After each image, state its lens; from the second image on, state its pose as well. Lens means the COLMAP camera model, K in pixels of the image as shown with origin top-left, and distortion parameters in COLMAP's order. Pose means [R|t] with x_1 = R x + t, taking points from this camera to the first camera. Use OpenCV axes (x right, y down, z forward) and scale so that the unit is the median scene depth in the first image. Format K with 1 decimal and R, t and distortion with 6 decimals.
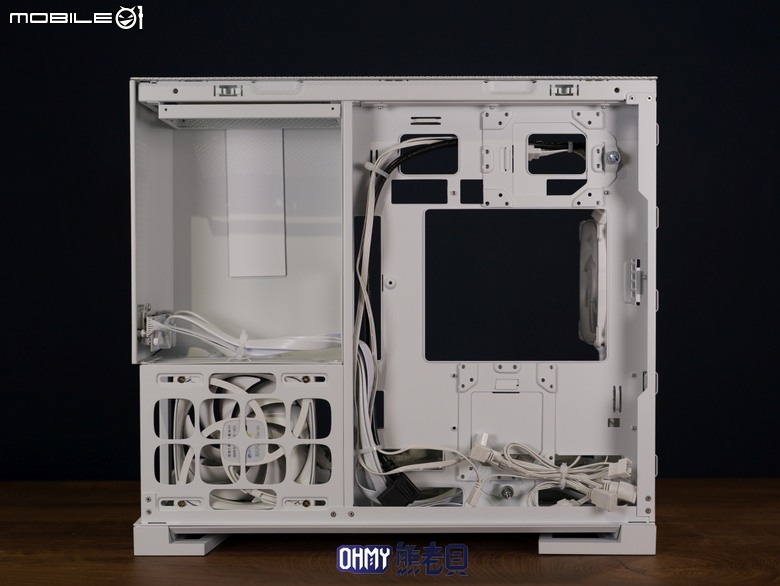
lens RADIAL K [[1238.3, 0, 390.0], [0, 1238.3, 293.0], [0, 0, 1]] dist [-0.024177, -0.026088]
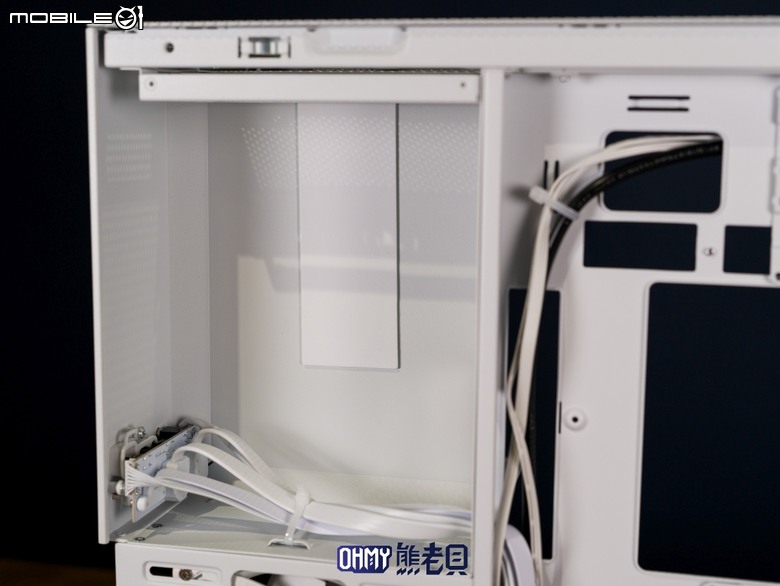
lens RADIAL K [[1238.3, 0, 390.0], [0, 1238.3, 293.0], [0, 0, 1]] dist [-0.024177, -0.026088]
pose [[0.971155, 0.047100, -0.233752, 0.044002], [-0.018787, 0.992364, 0.121904, -0.123082], [0.237709, -0.113996, 0.964624, 0.493669]]
